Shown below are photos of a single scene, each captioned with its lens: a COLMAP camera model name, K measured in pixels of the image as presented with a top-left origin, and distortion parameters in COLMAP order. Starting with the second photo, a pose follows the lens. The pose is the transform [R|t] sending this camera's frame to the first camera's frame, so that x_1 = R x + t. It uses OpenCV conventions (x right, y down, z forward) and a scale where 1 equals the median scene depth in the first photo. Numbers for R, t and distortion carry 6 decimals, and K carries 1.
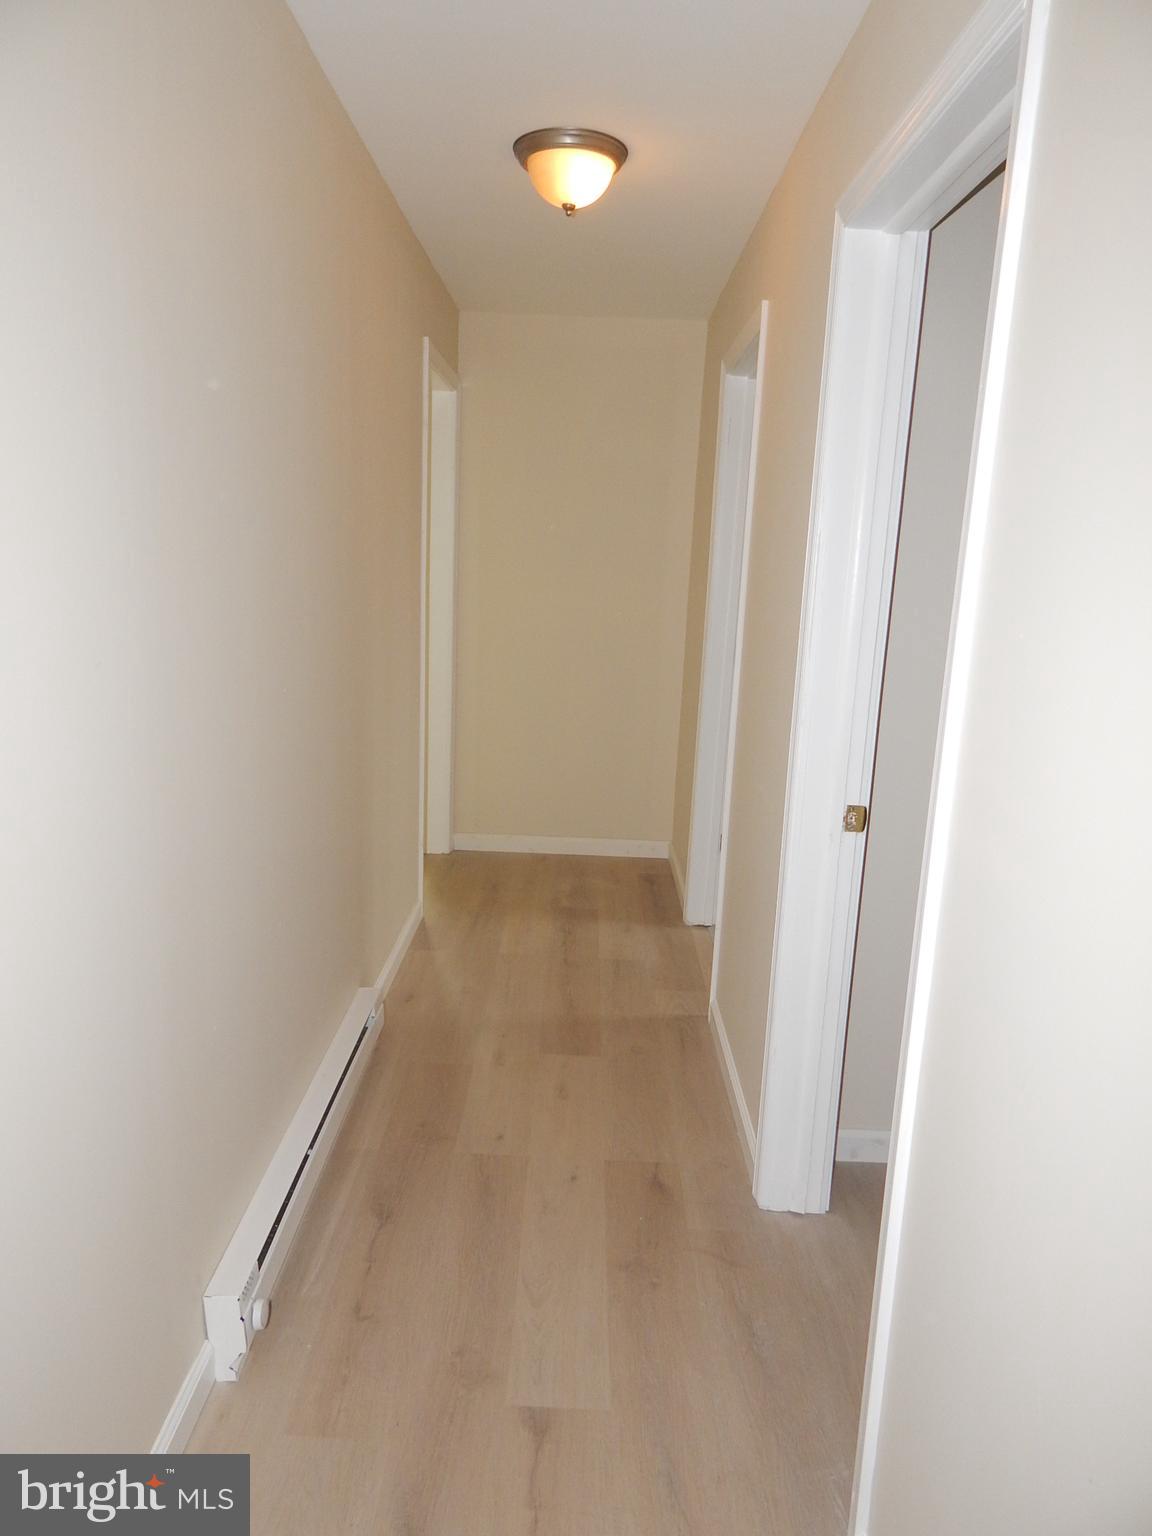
lens RADIAL K [[1005.1, 0, 576.0], [0, 1005.1, 768.0], [0, 0, 1]] dist [0.001680, -0.002859]
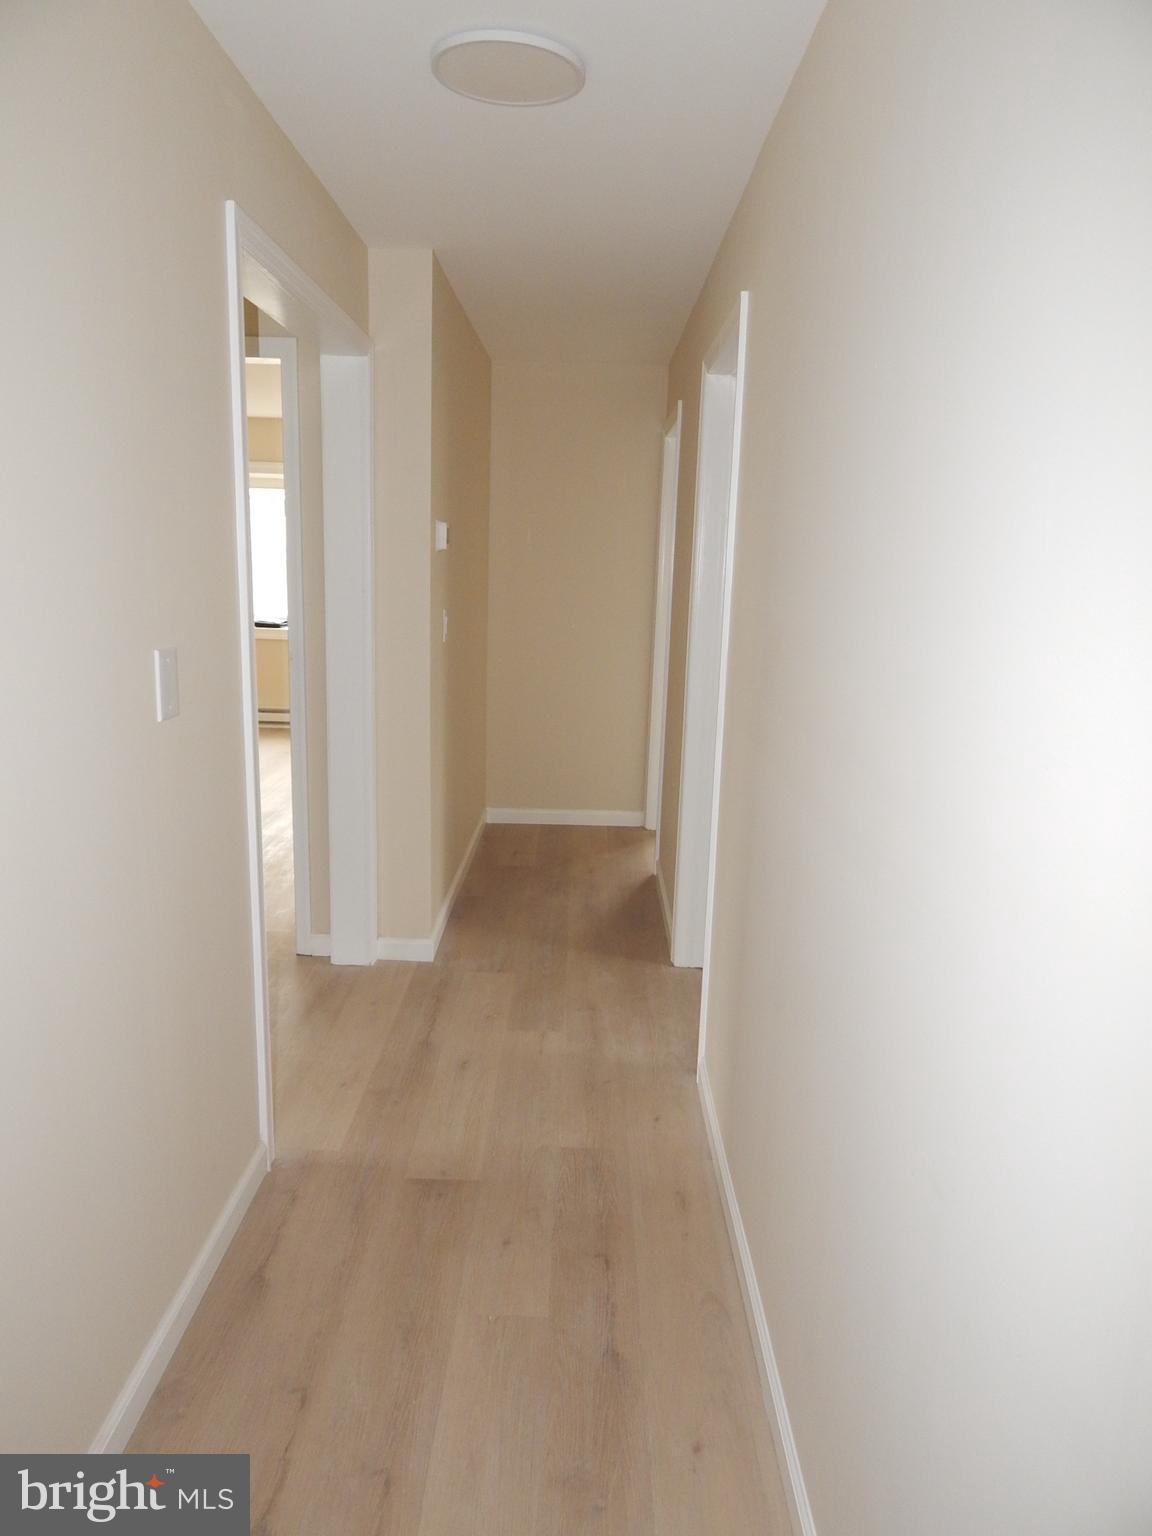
lens RADIAL K [[1005.1, 0, 576.0], [0, 1005.1, 768.0], [0, 0, 1]] dist [0.001680, -0.002859]
pose [[0.999942, -0.007190, 0.007974, 0.025971], [0.007400, 0.999617, -0.026663, -0.007436], [-0.007779, 0.026720, 0.999613, 0.106070]]
